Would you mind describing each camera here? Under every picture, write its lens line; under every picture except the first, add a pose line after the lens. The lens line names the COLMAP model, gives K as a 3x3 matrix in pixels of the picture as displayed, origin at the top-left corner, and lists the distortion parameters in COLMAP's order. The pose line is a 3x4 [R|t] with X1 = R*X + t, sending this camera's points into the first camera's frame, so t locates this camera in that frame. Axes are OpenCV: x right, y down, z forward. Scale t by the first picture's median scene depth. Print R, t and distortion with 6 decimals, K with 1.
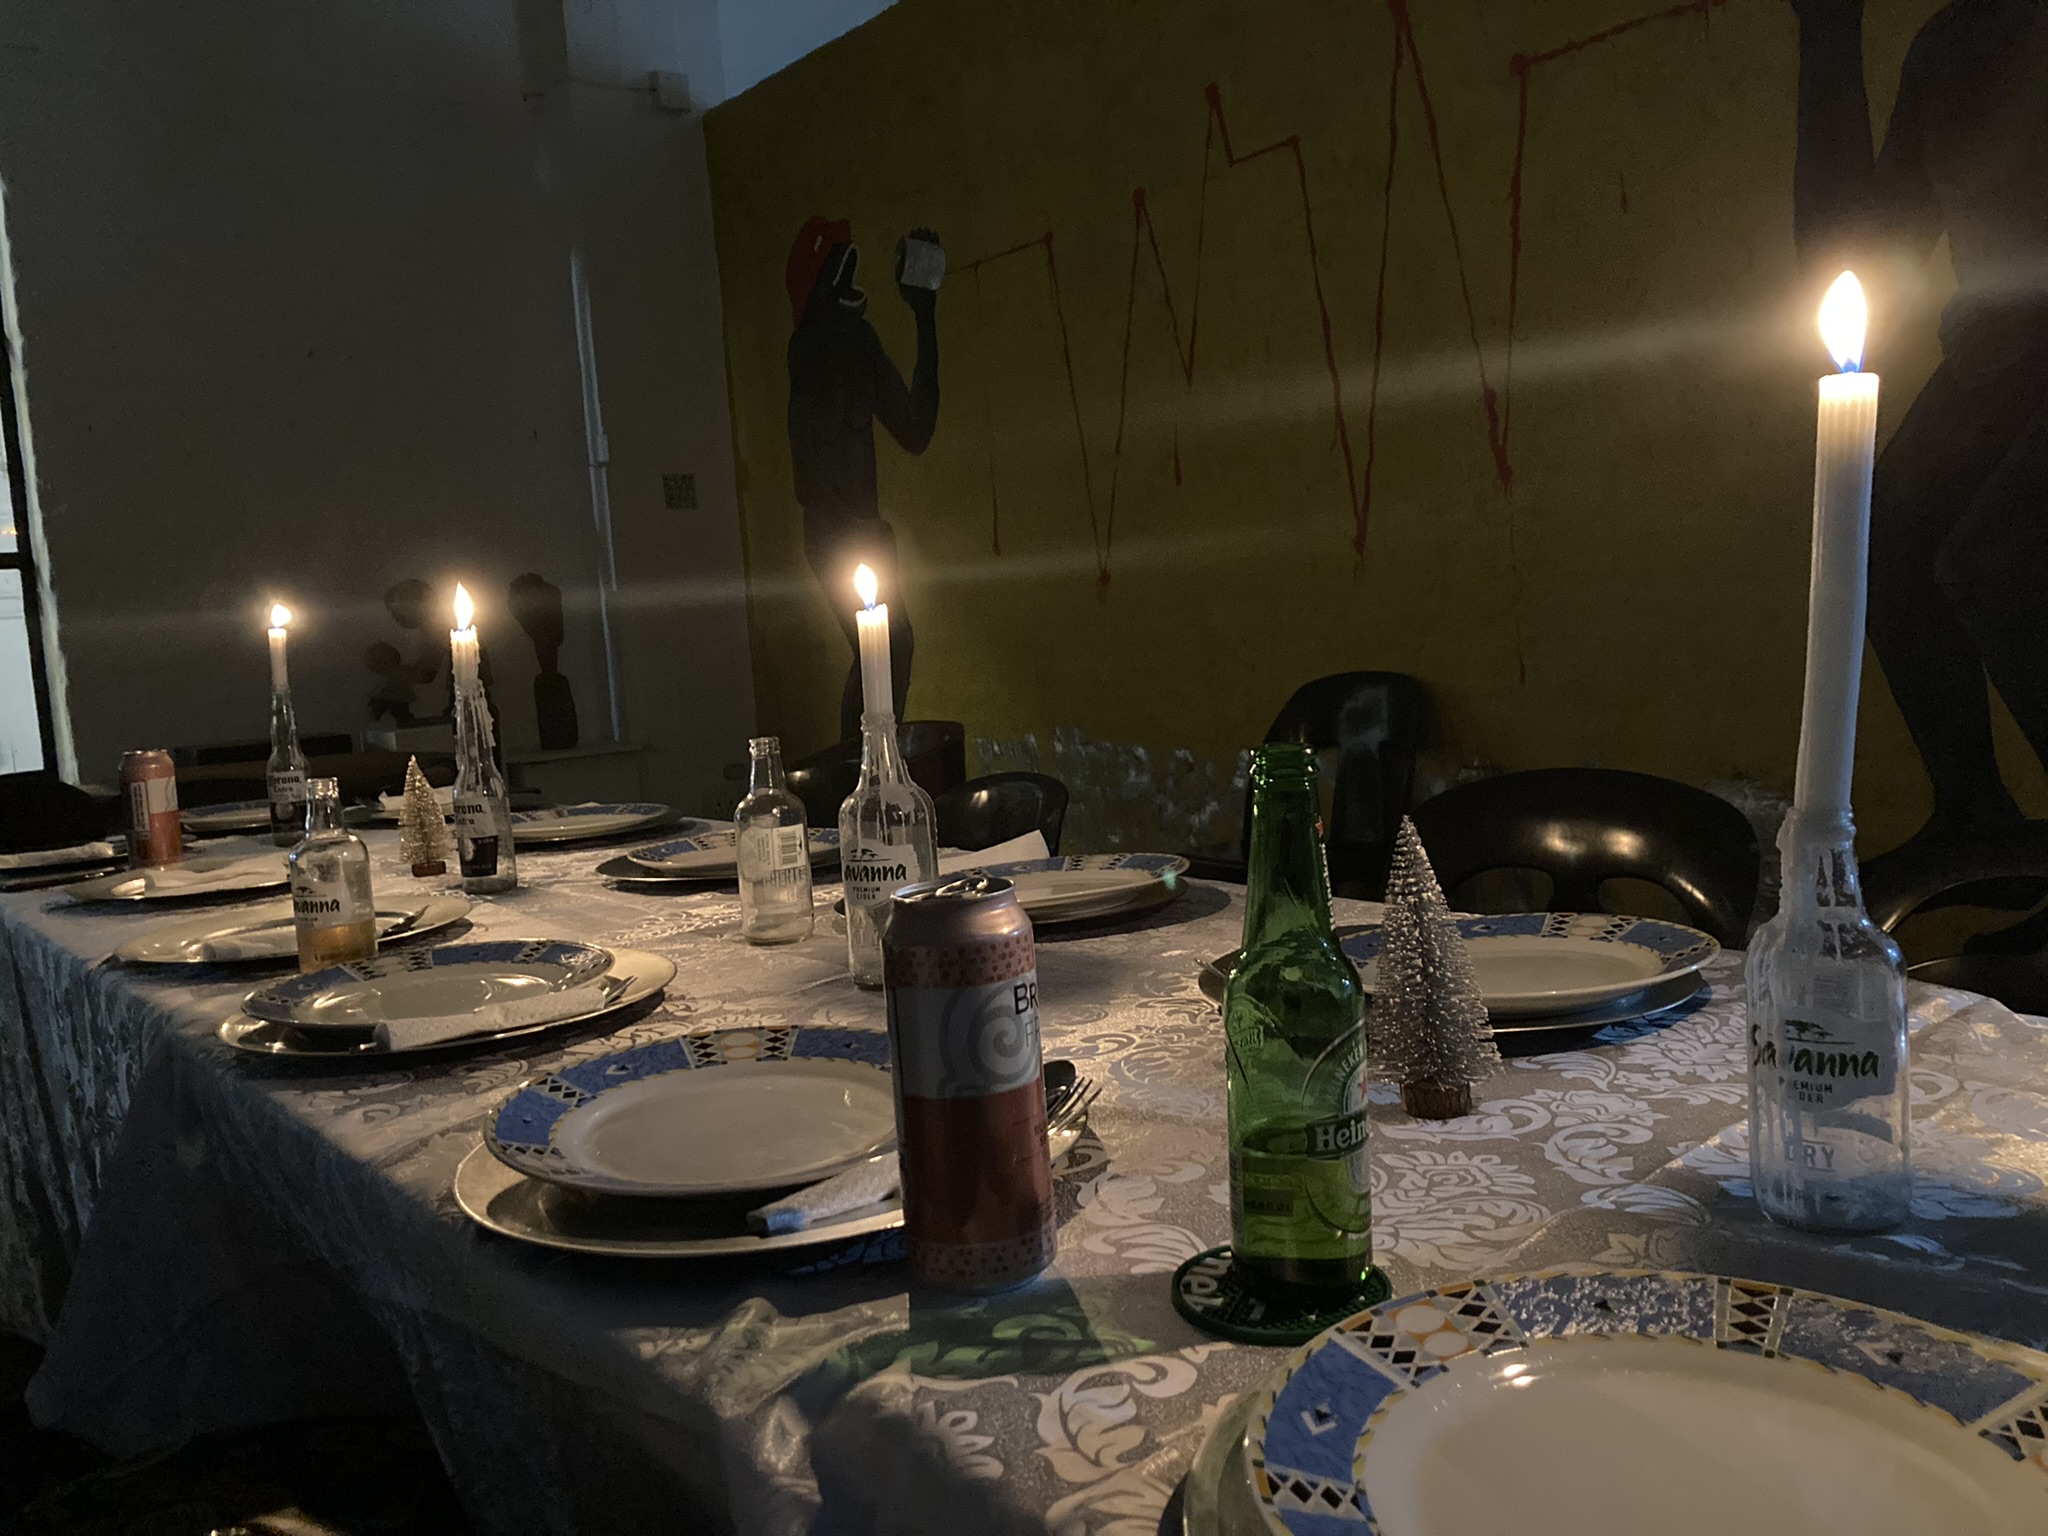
lens RADIAL K [[1696.7, 0, 1024.0], [0, 1696.7, 768.0], [0, 0, 1]] dist [-0.010606, -0.004792]
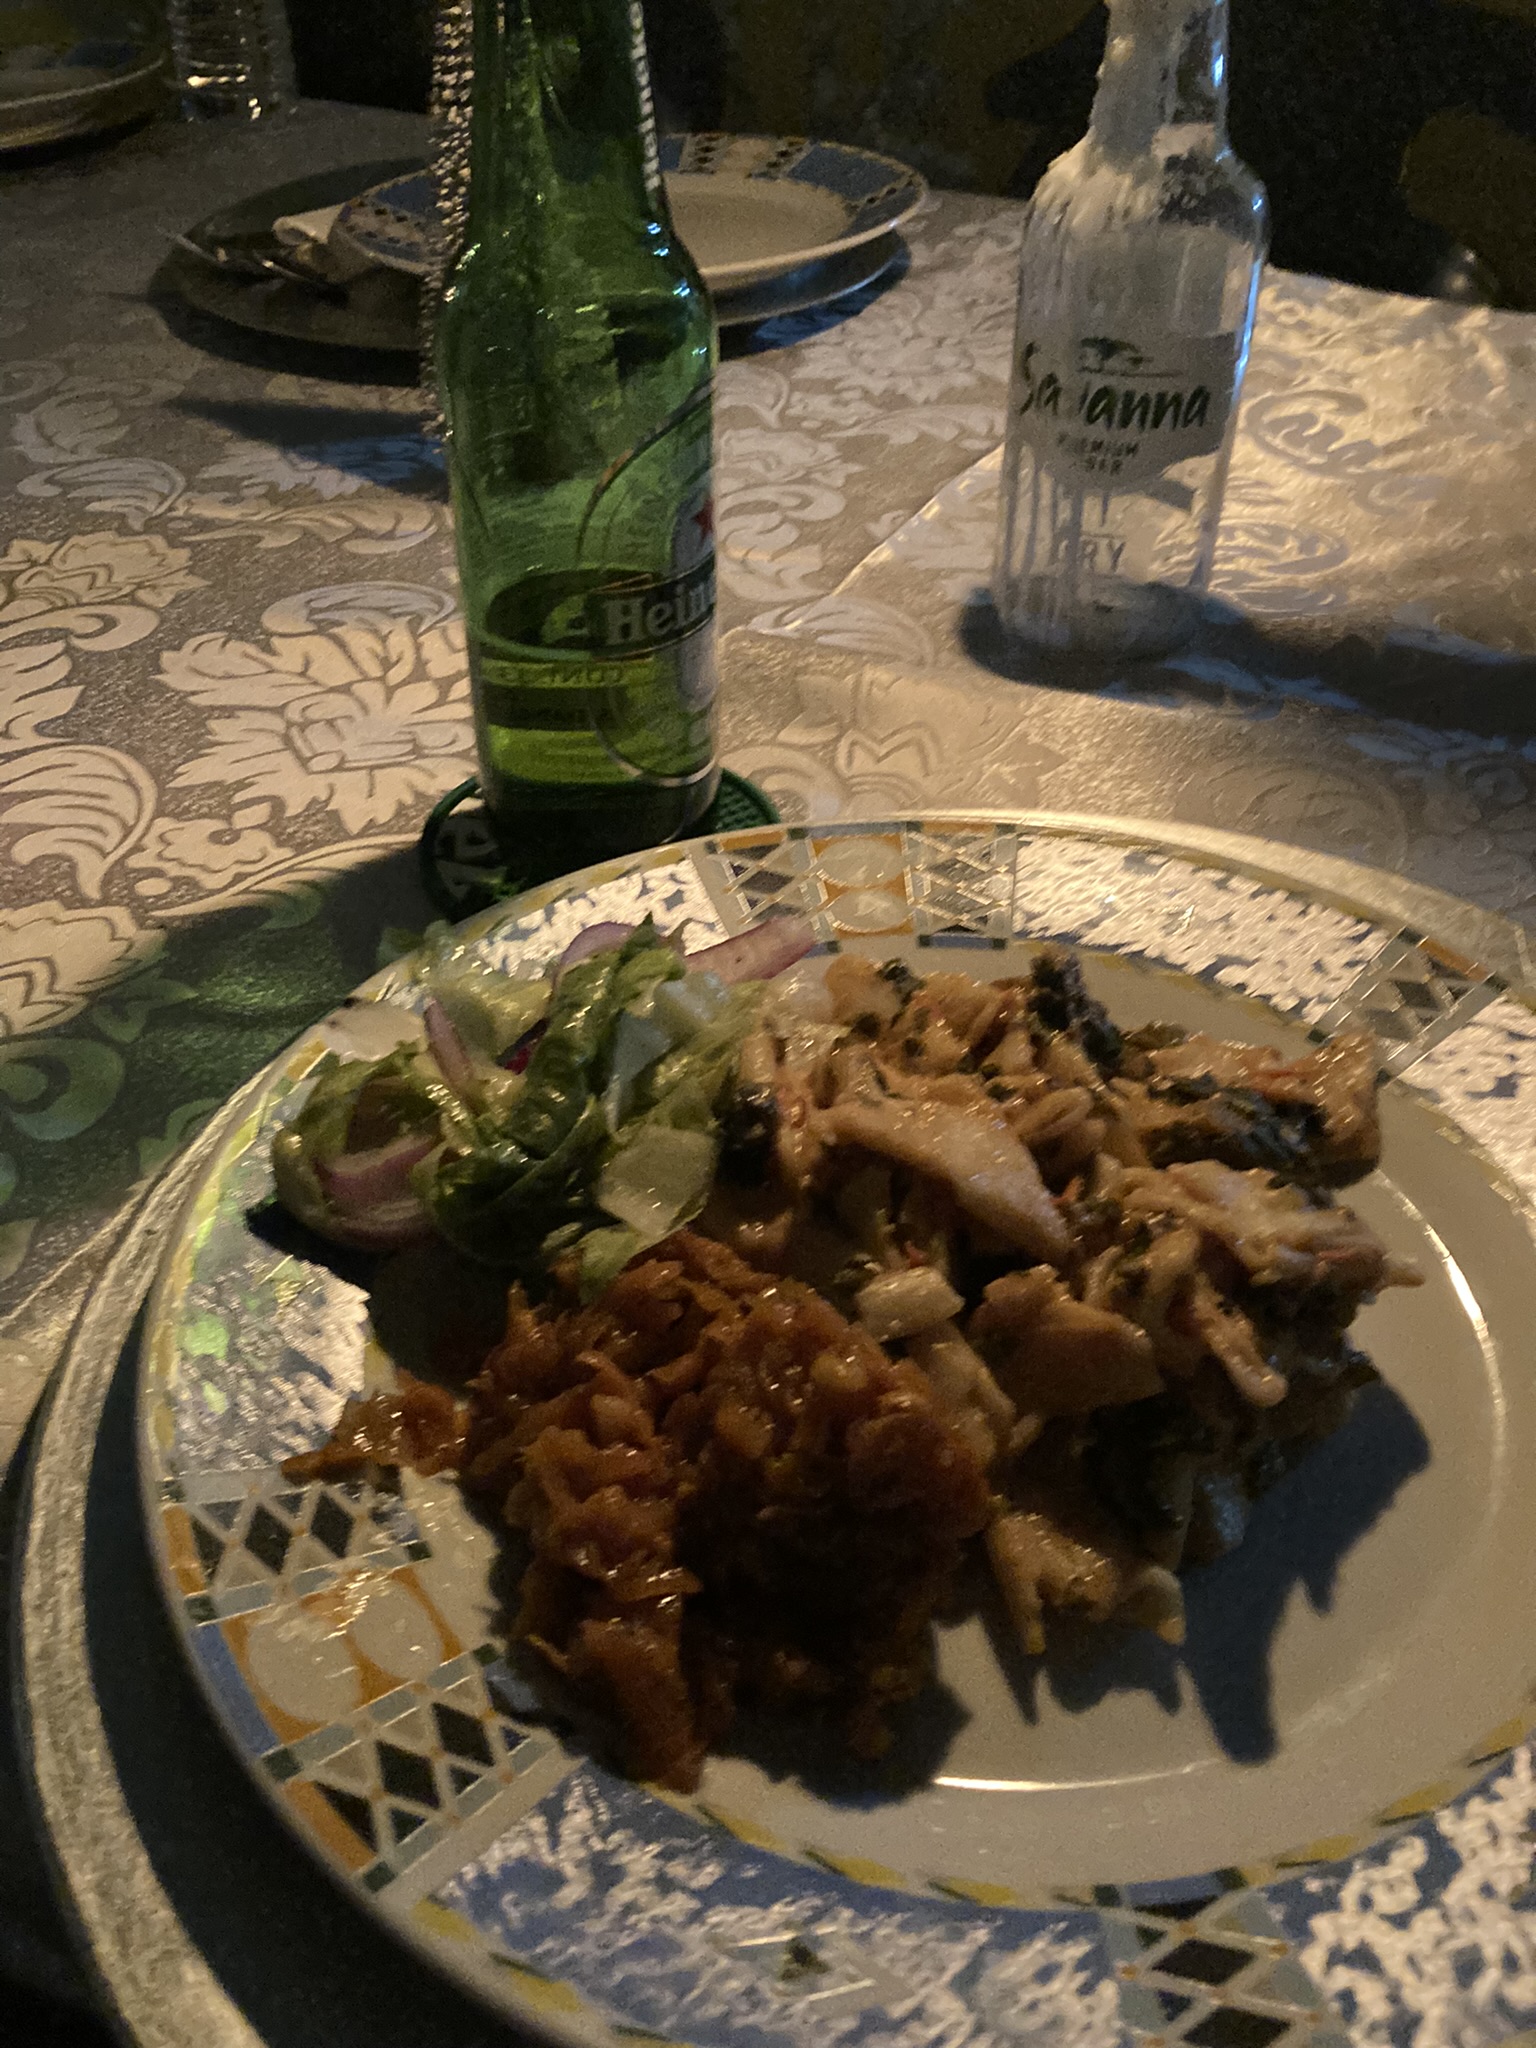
lens RADIAL K [[1696.7, 0, 768.0], [0, 1696.7, 1024.0], [0, 0, 1]] dist [-0.010606, -0.004792]
pose [[0.940858, -0.166289, 0.295184, 0.097673], [-0.019439, 0.843332, 0.537041, 0.026425], [-0.338243, -0.511017, 0.790223, 0.334529]]
